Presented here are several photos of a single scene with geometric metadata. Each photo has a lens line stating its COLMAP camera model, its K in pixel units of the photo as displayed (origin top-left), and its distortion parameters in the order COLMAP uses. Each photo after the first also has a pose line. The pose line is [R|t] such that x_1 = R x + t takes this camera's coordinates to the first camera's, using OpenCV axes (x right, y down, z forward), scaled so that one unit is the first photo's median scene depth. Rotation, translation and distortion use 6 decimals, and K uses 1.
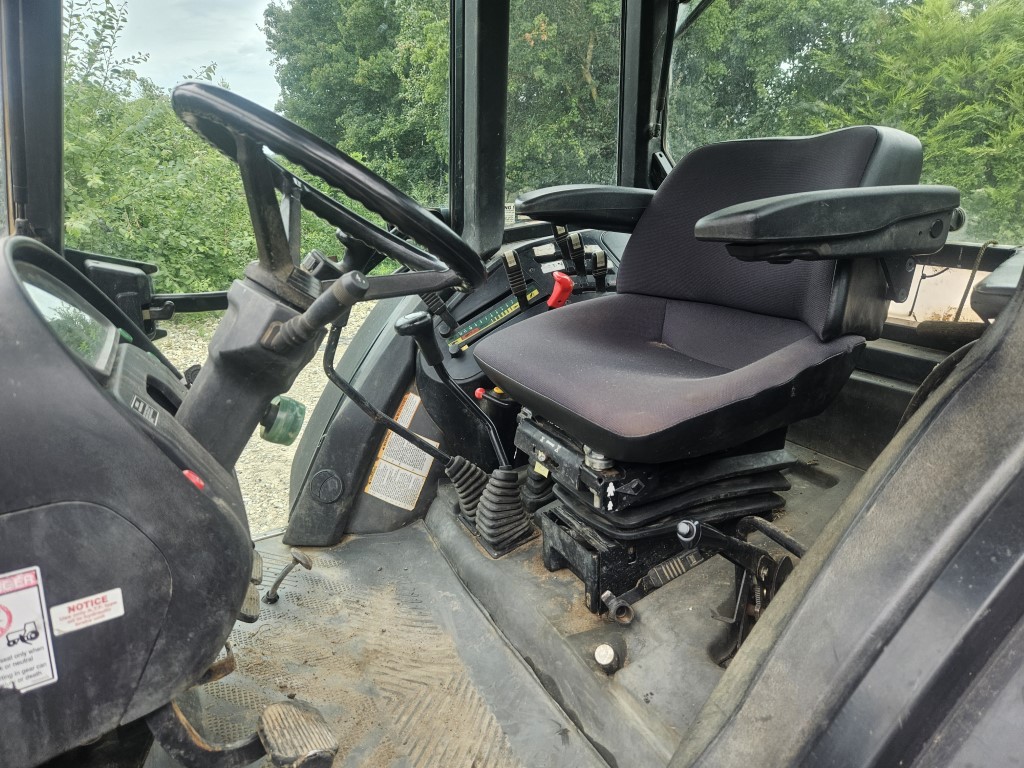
lens RADIAL K [[713.0, 0, 512.0], [0, 713.0, 384.0], [0, 0, 1]] dist [0.084333, -0.084678]
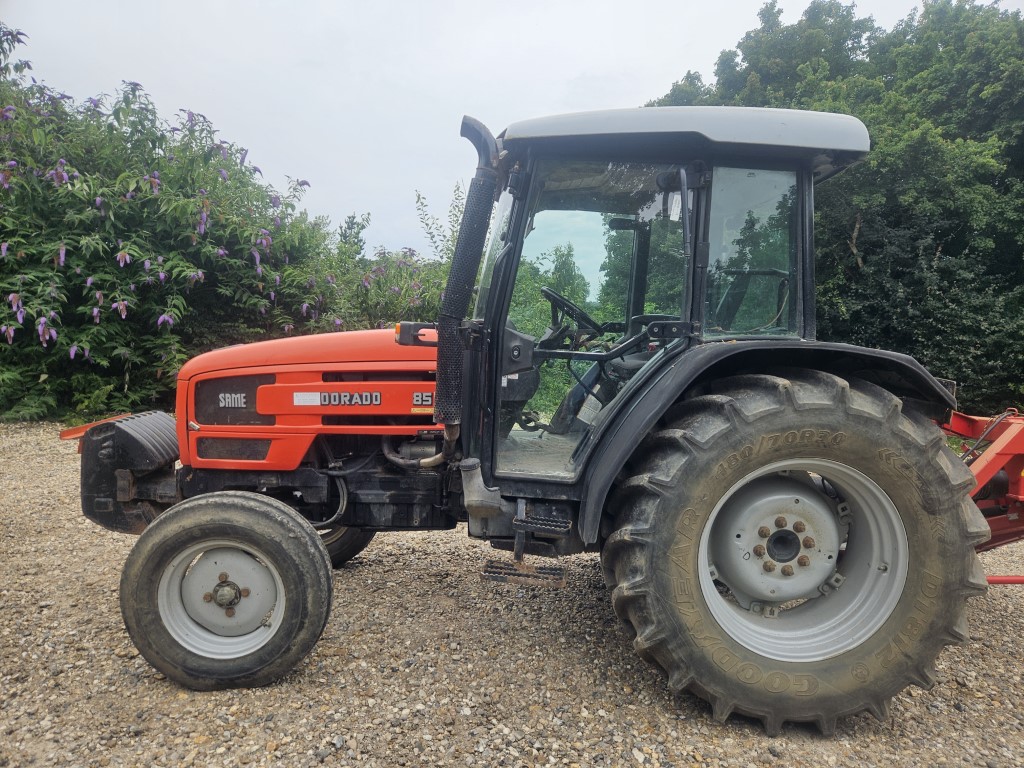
lens RADIAL K [[713.0, 0, 512.0], [0, 713.0, 384.0], [0, 0, 1]] dist [0.084333, -0.084678]
pose [[0.909219, 0.084243, -0.407706, 0.096159], [-0.159673, 0.974985, -0.154626, 0.066367], [0.384481, 0.205689, 0.899926, -0.244755]]
